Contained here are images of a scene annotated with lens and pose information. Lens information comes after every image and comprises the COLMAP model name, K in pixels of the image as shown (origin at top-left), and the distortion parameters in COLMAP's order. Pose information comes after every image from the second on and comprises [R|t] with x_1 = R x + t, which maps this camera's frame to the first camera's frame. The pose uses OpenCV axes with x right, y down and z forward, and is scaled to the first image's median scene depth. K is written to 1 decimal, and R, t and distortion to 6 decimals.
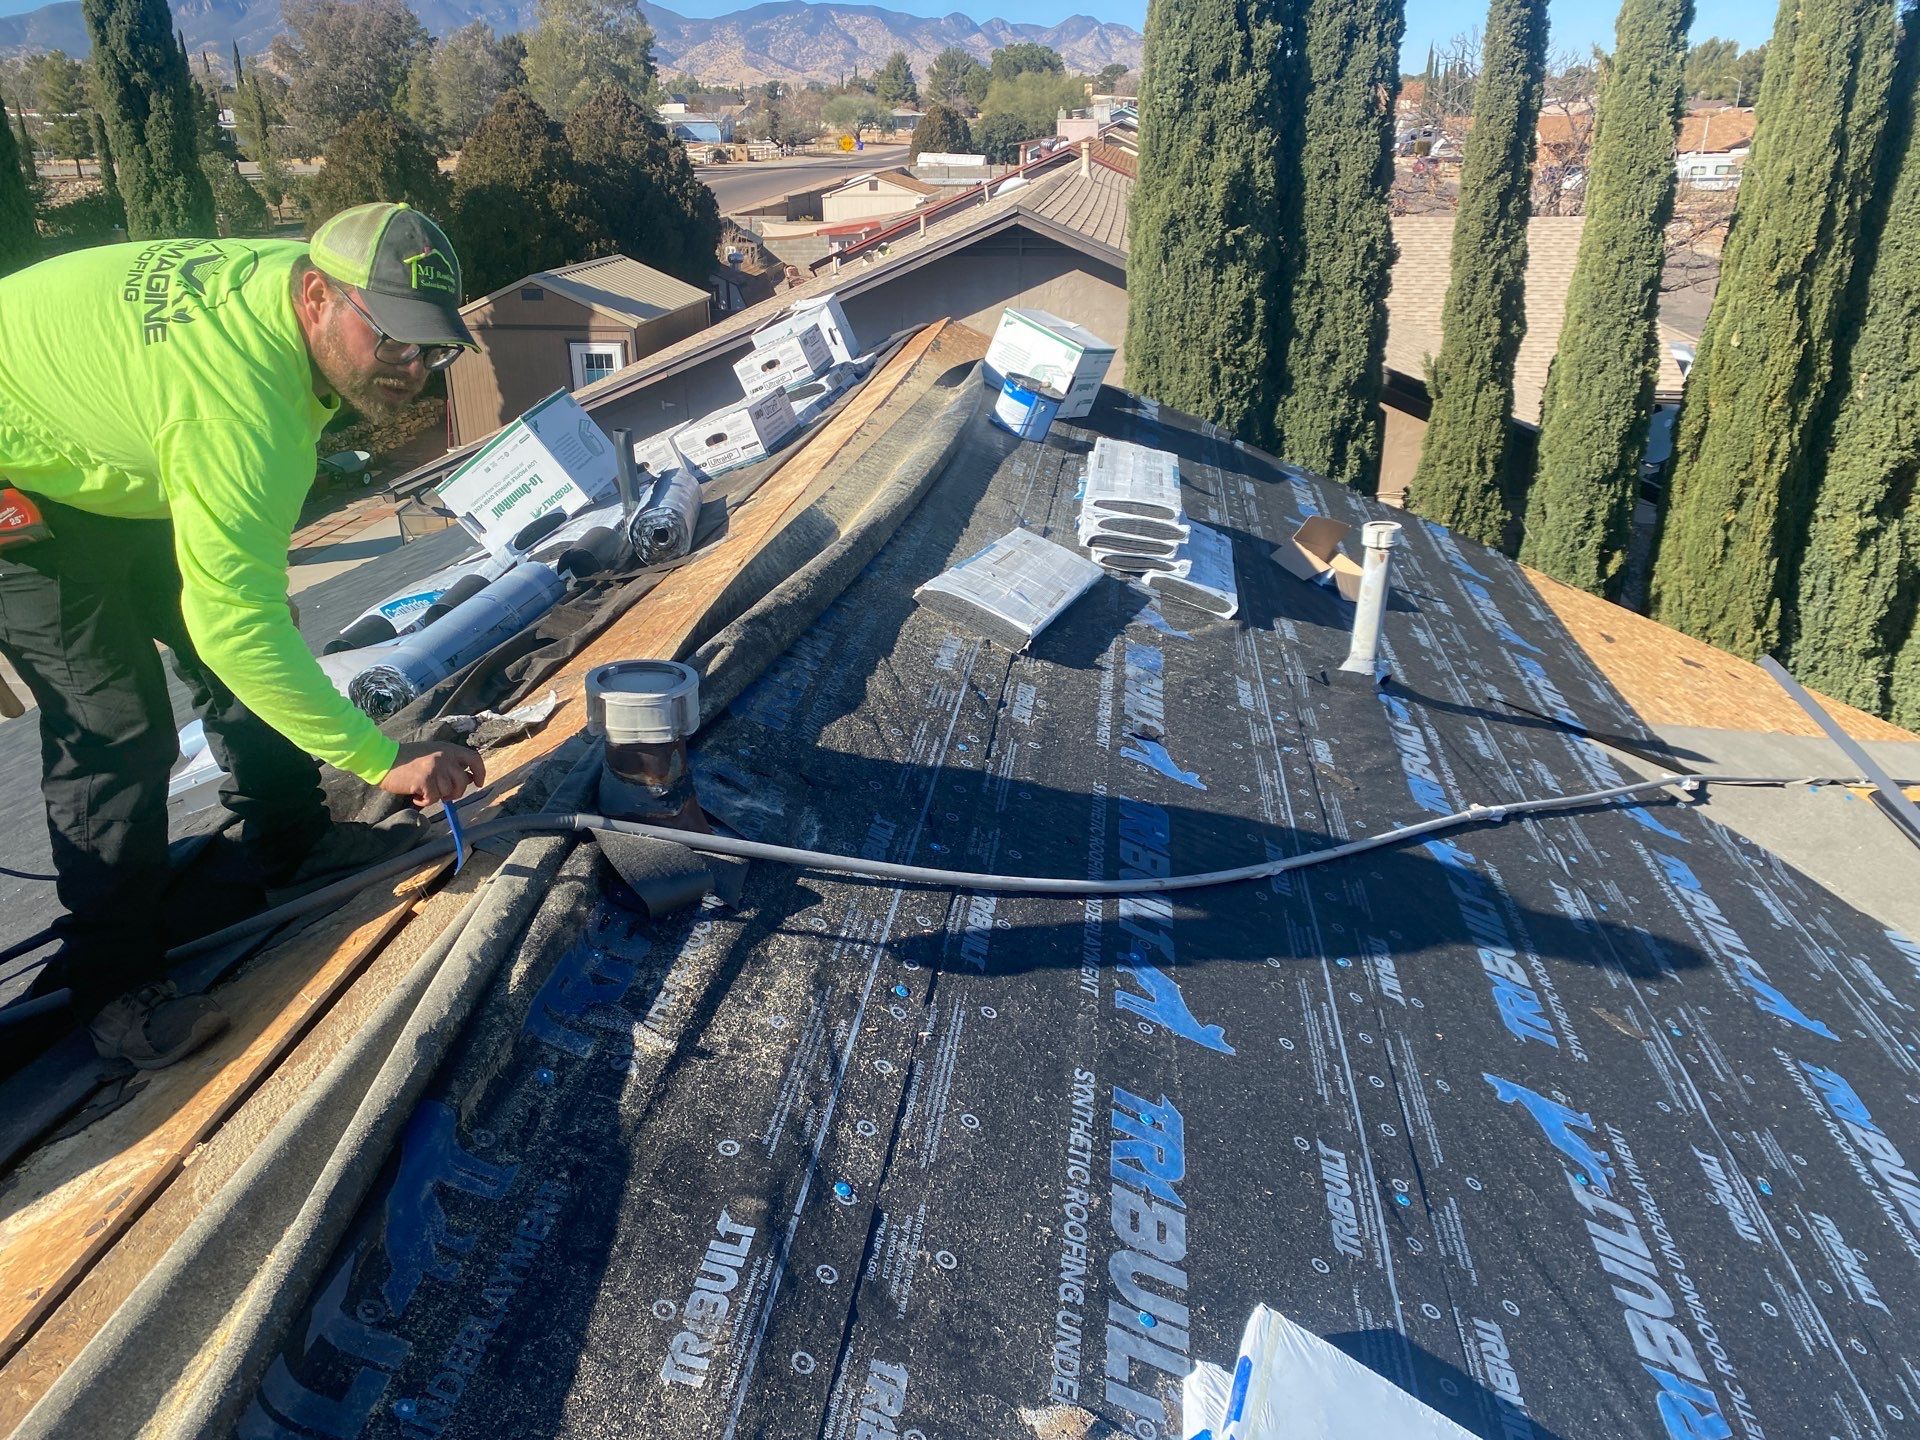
lens RADIAL K [[1430.2, 0, 961.6], [0, 1430.2, 714.3], [0, 0, 1]] dist [0.004561, -0.000606]
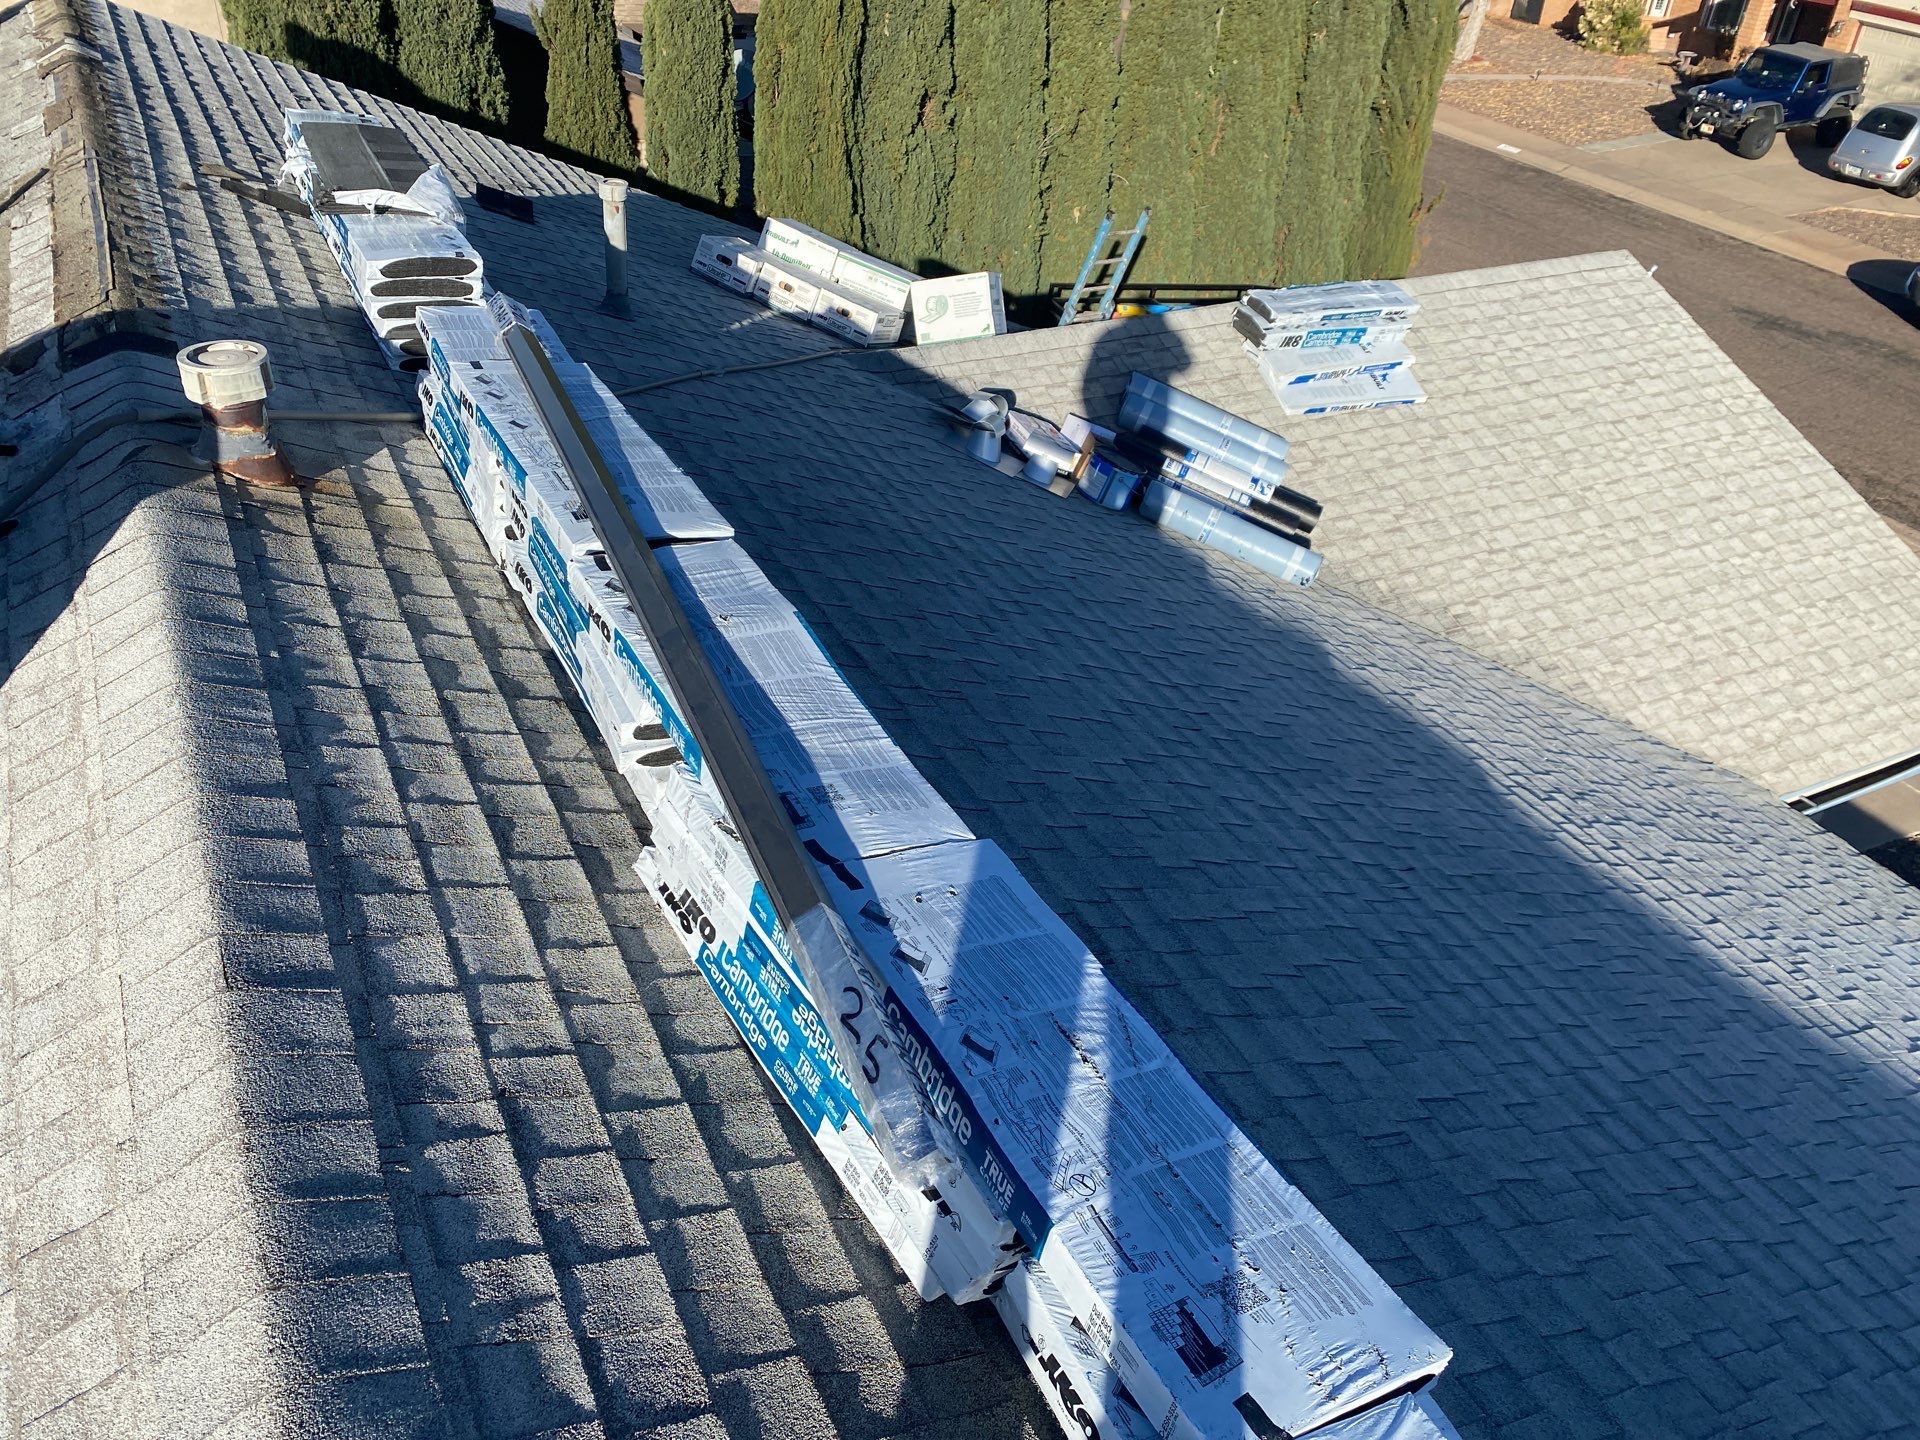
lens RADIAL K [[1446.5, 0, 965.3], [0, 1446.5, 716.3], [0, 0, 1]] dist [0.006057, -0.004843]
pose [[0.824238, -0.269284, 0.498115, -0.086145], [0.152688, 0.952794, 0.262430, 0.016541], [-0.545269, -0.140249, 0.826445, -0.130678]]
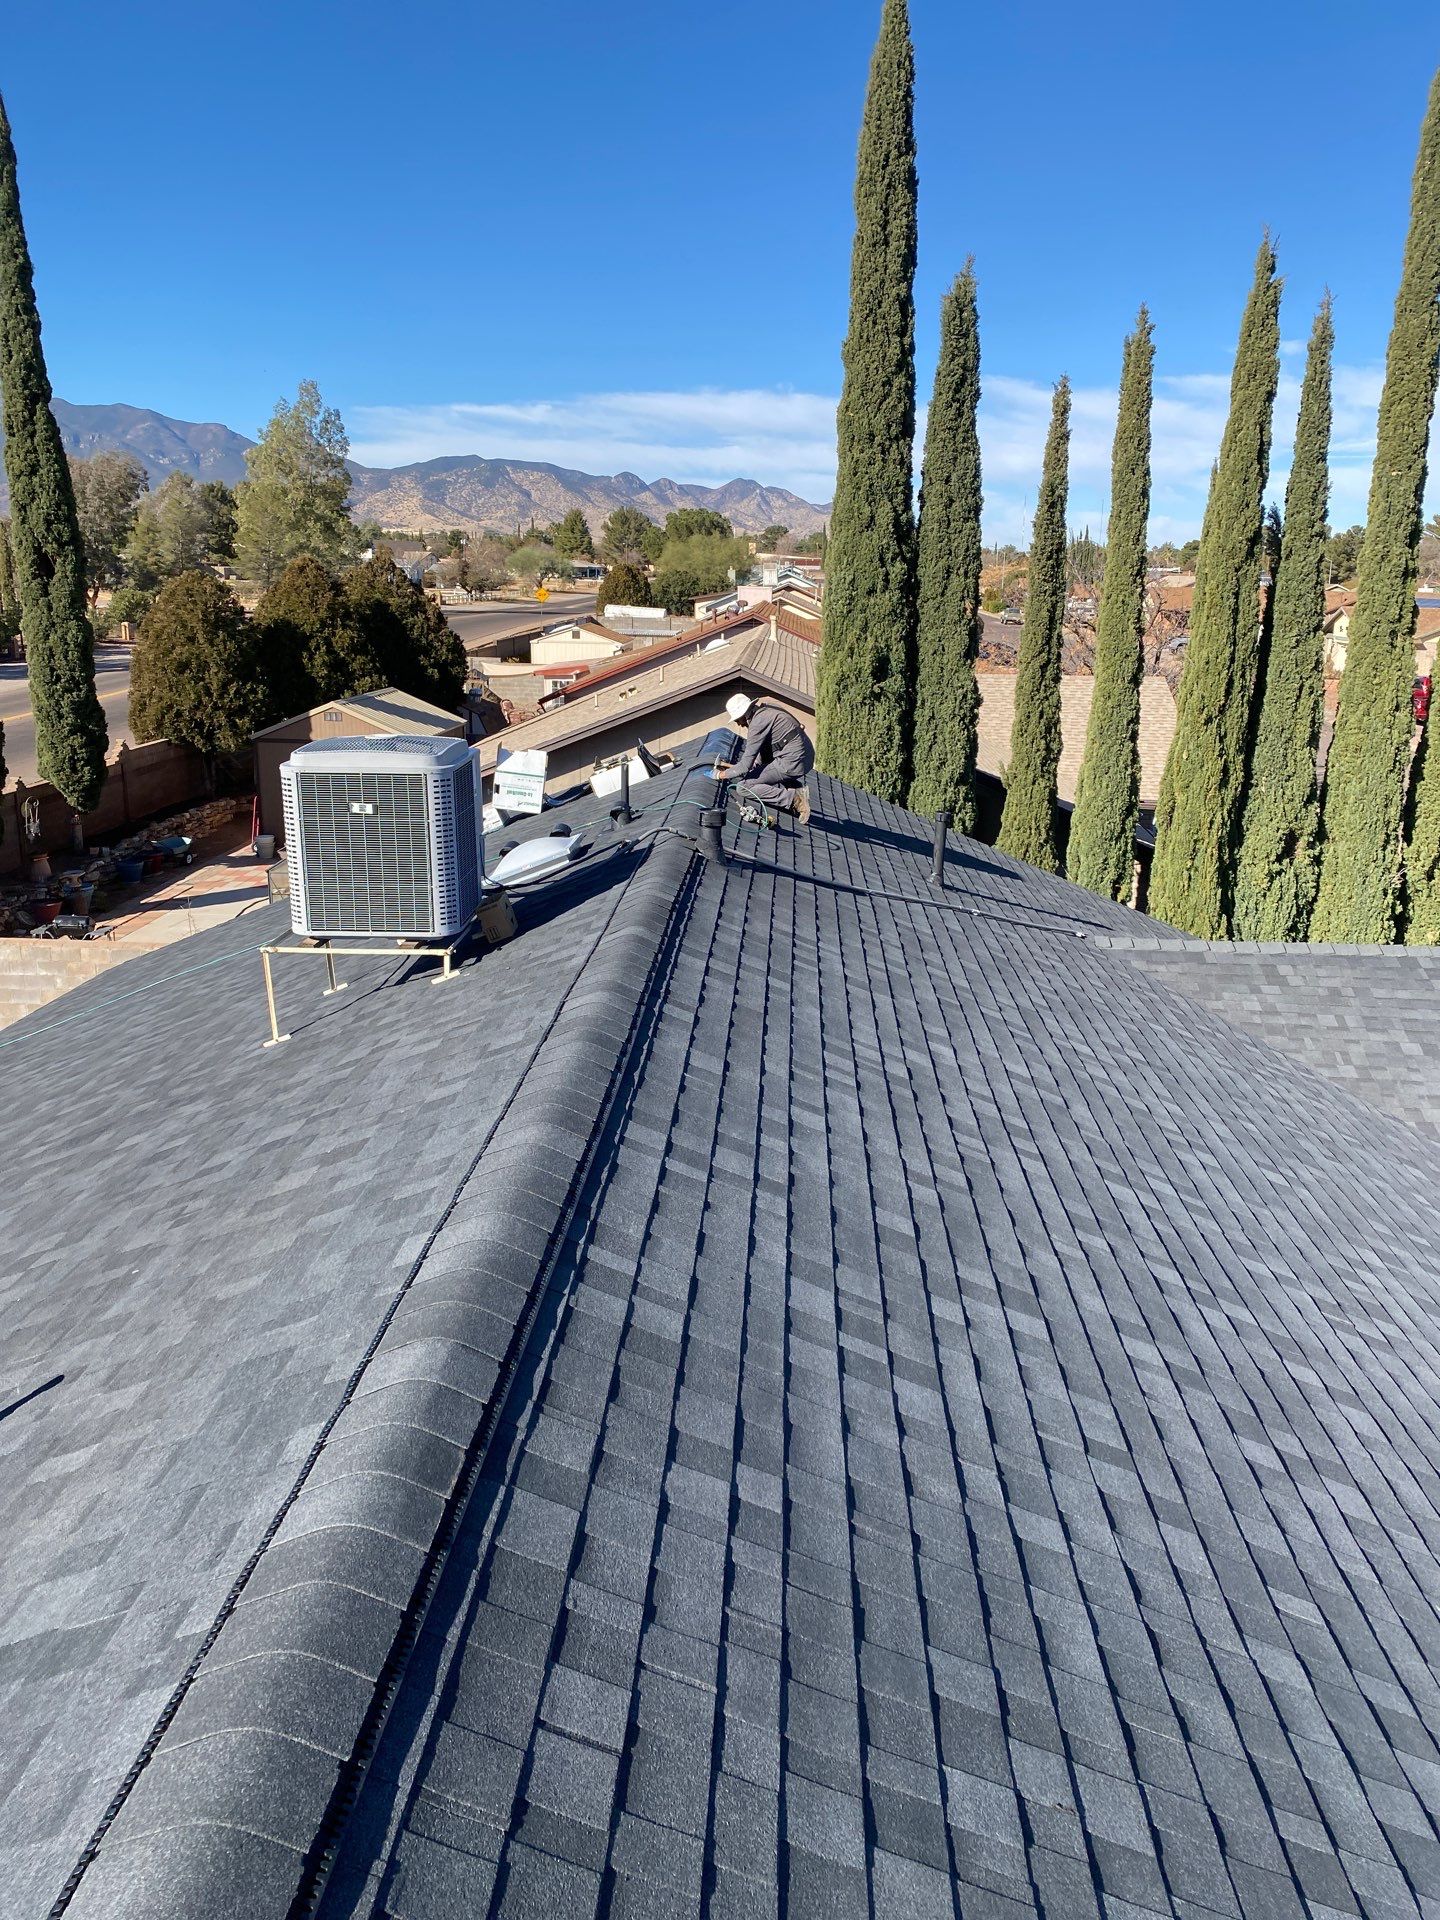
lens RADIAL K [[1422.7, 0, 751.4], [0, 1422.7, 928.4], [0, 0, 1]] dist [0.078574, -0.161982]
pose [[0.996215, 0.007718, 0.086581, -0.090687], [0.005173, 0.989021, -0.147686, 0.168043], [-0.086771, 0.147575, 0.985237, -0.522464]]
